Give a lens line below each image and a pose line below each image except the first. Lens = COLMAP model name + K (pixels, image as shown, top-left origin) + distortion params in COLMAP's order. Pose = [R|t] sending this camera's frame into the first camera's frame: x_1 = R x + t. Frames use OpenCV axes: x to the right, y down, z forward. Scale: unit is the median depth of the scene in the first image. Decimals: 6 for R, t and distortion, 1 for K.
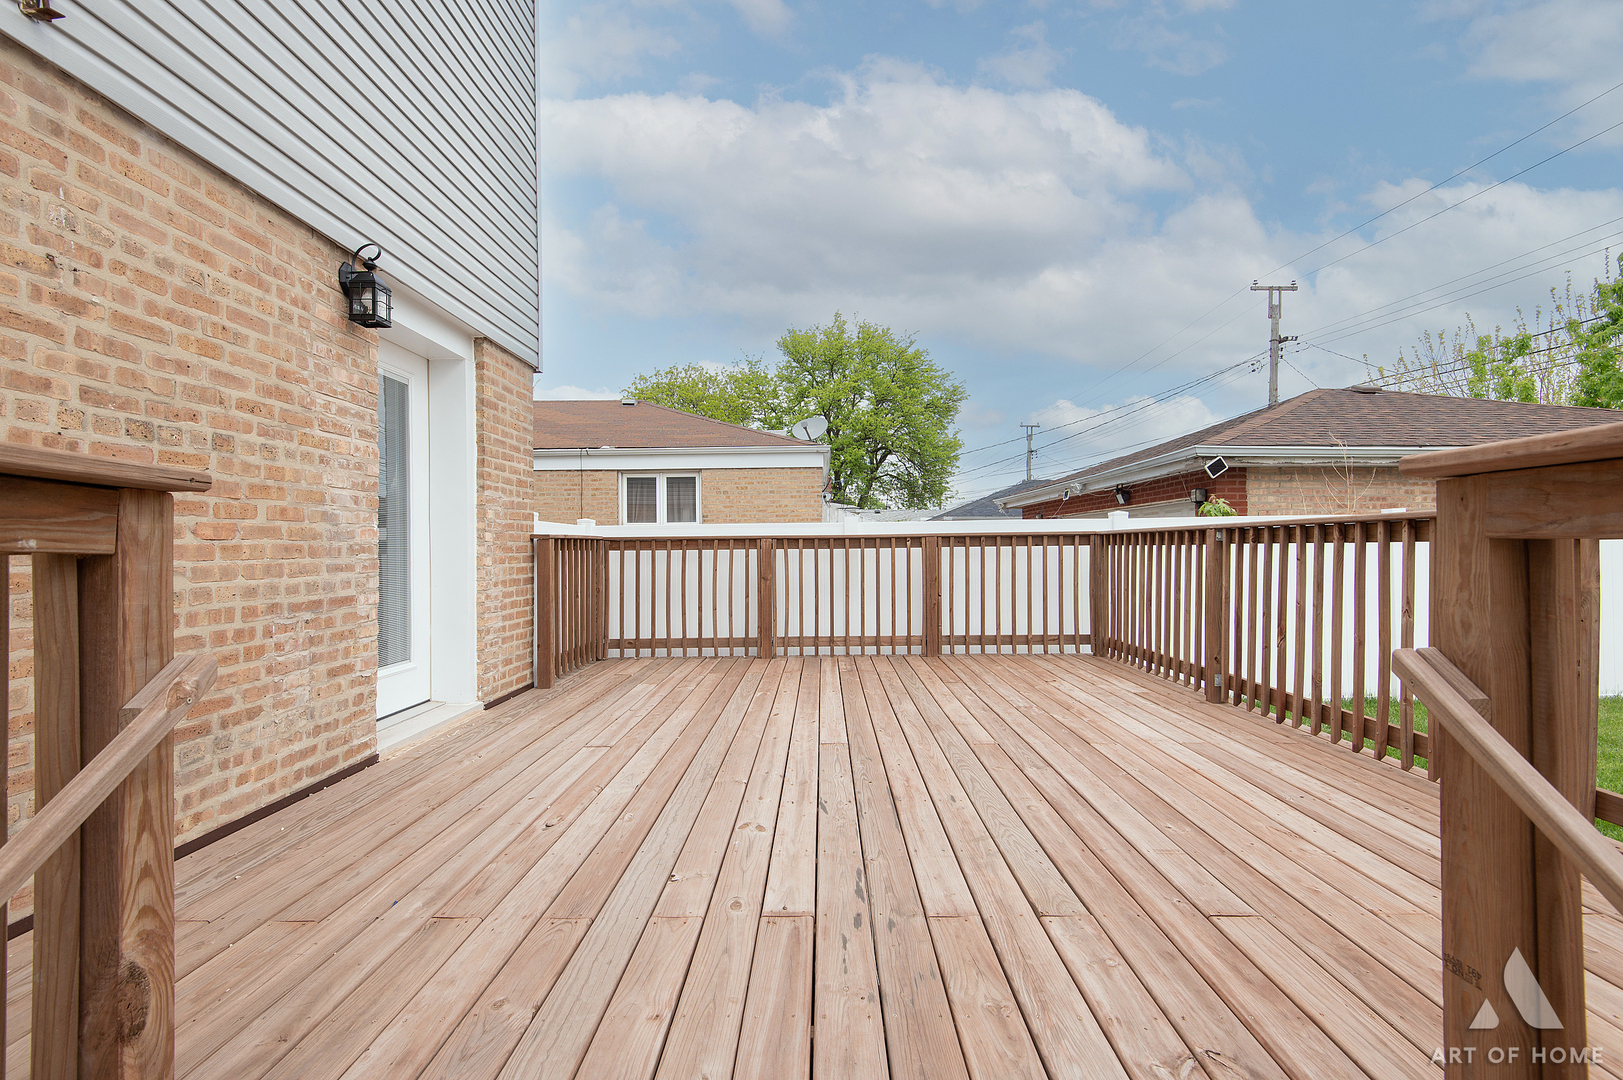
lens RADIAL K [[727.5, 0, 813.9], [0, 727.5, 545.6], [0, 0, 1]] dist [0.004492, -0.004847]
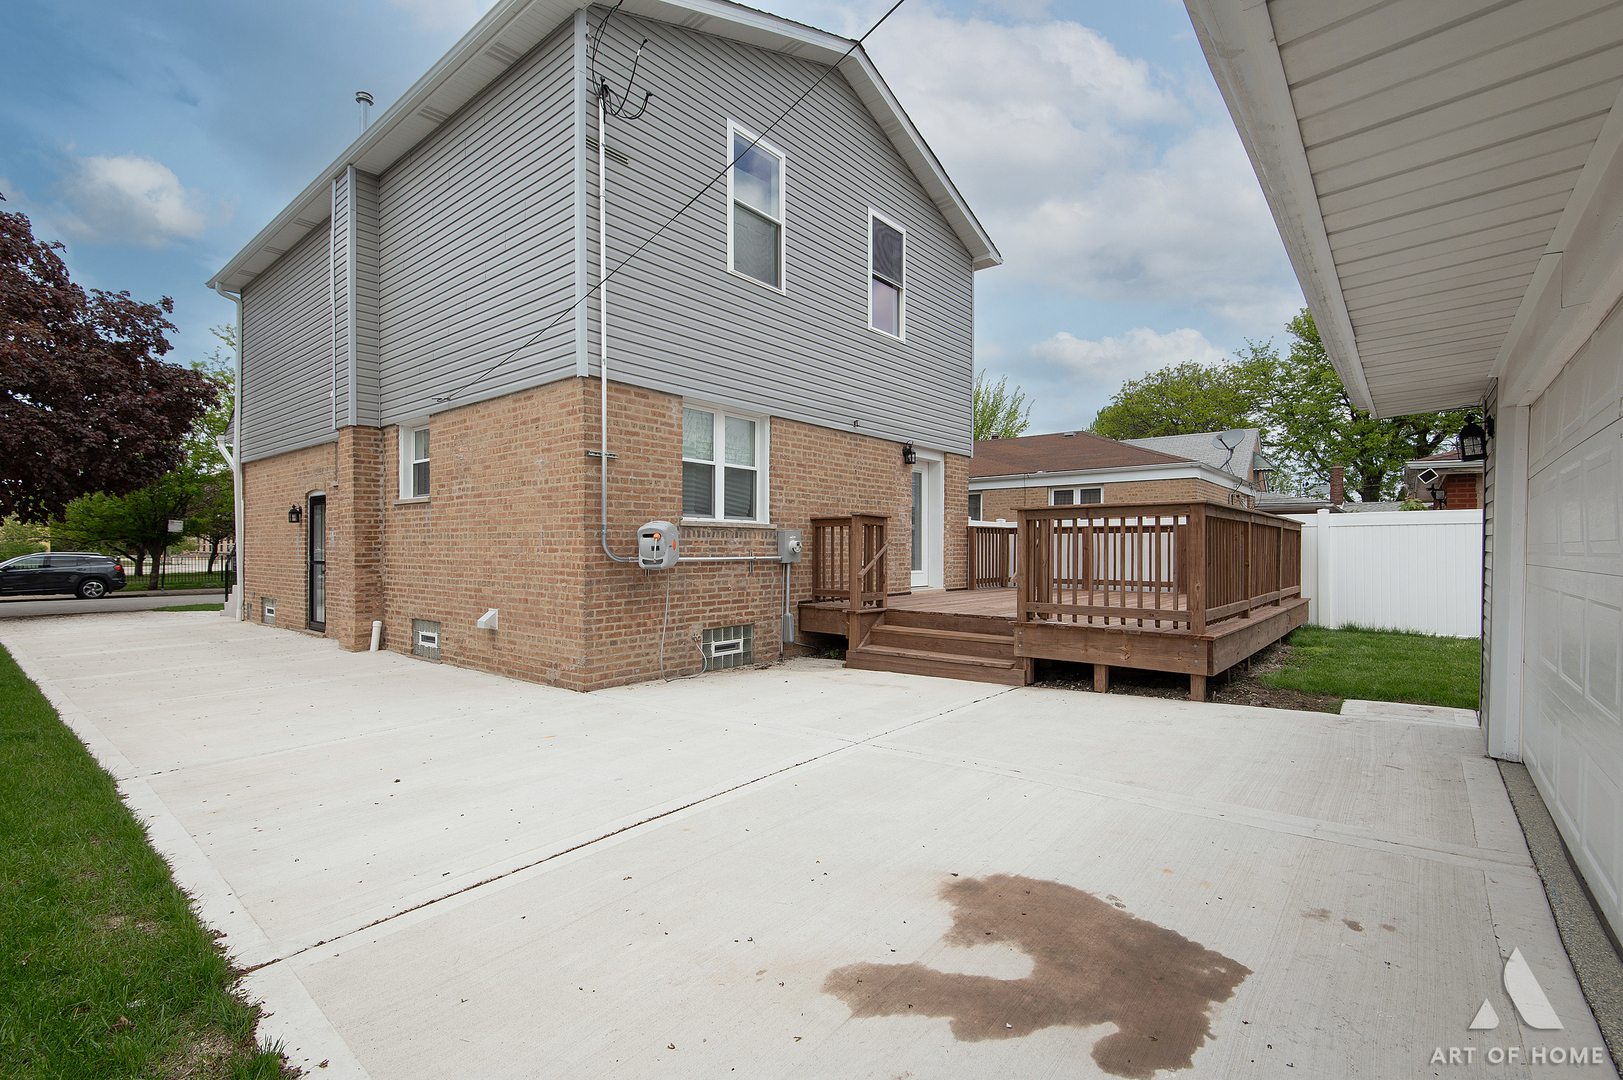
lens RADIAL K [[727.5, 0, 819.1], [0, 727.5, 540.5], [0, 0, 1]] dist [0.004492, -0.004847]
pose [[0.781965, 0.006910, -0.623283, 1.280683], [-0.008847, 0.999961, -0.000014, 0.065409], [0.623259, 0.005525, 0.781996, -2.086141]]
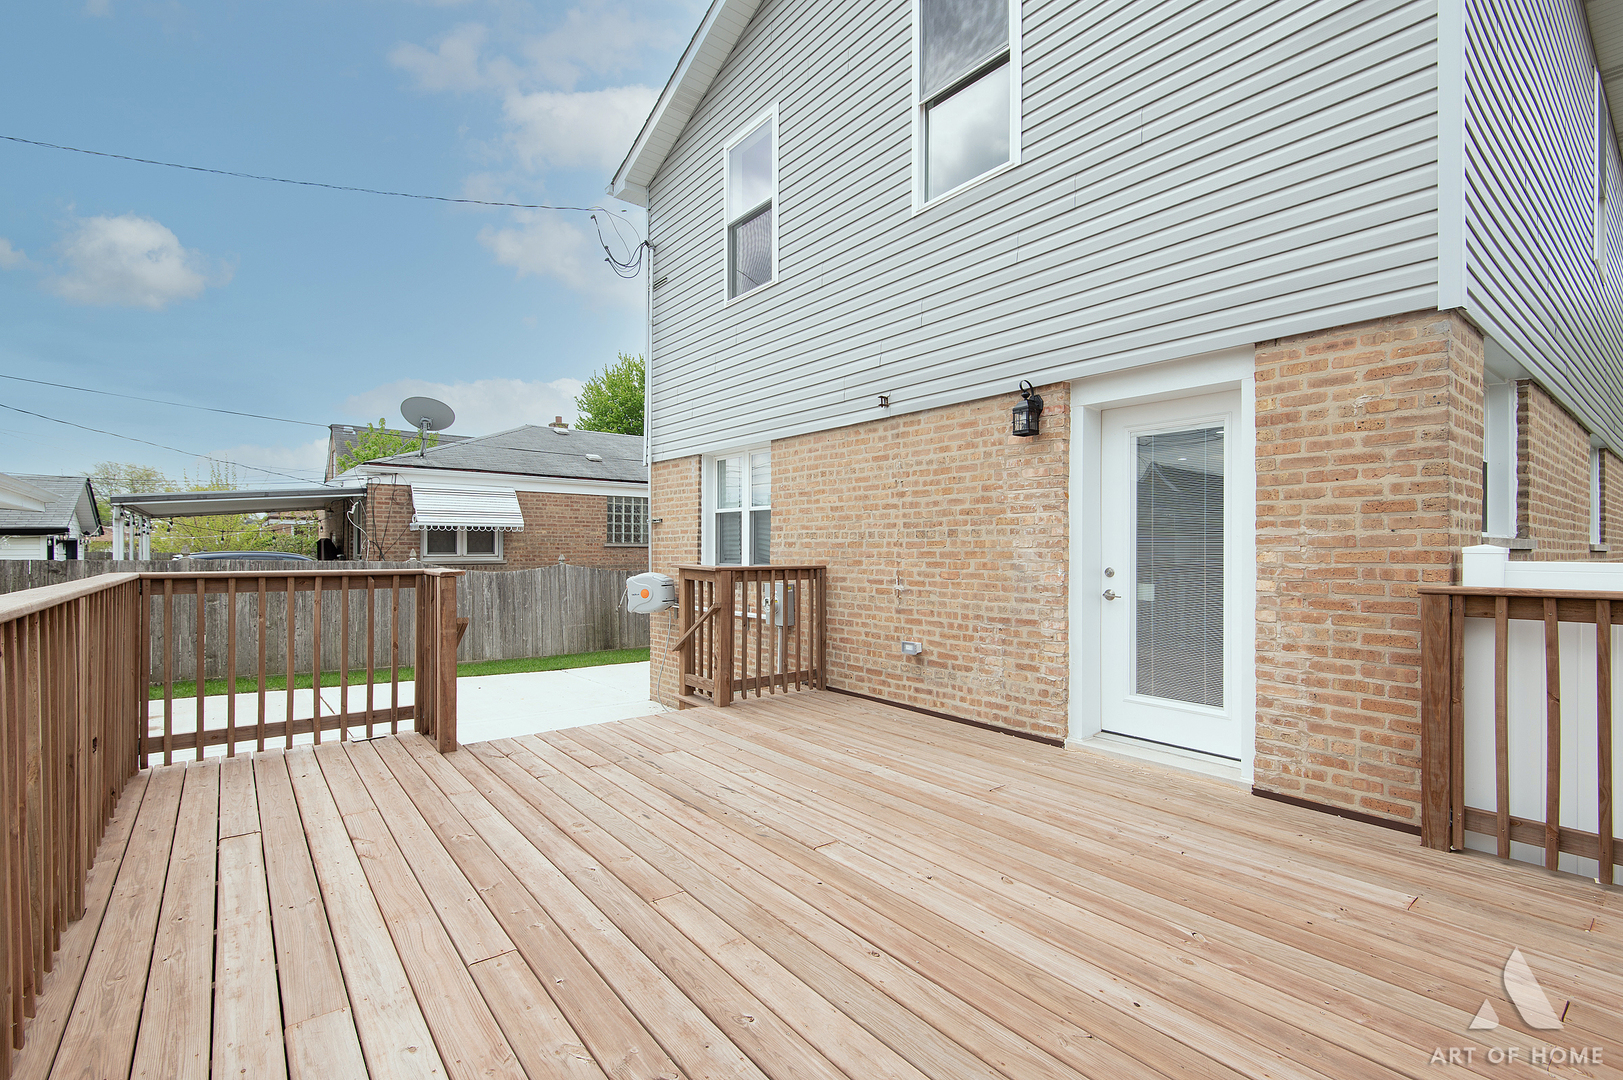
lens RADIAL K [[727.5, 0, 806.7], [0, 727.5, 546.1], [0, 0, 1]] dist [0.004492, -0.004847]
pose [[-0.780390, 0.005880, -0.625265, 0.699821], [0.006848, 0.999976, 0.000856, -0.092154], [0.625255, -0.003614, -0.780412, 2.012146]]
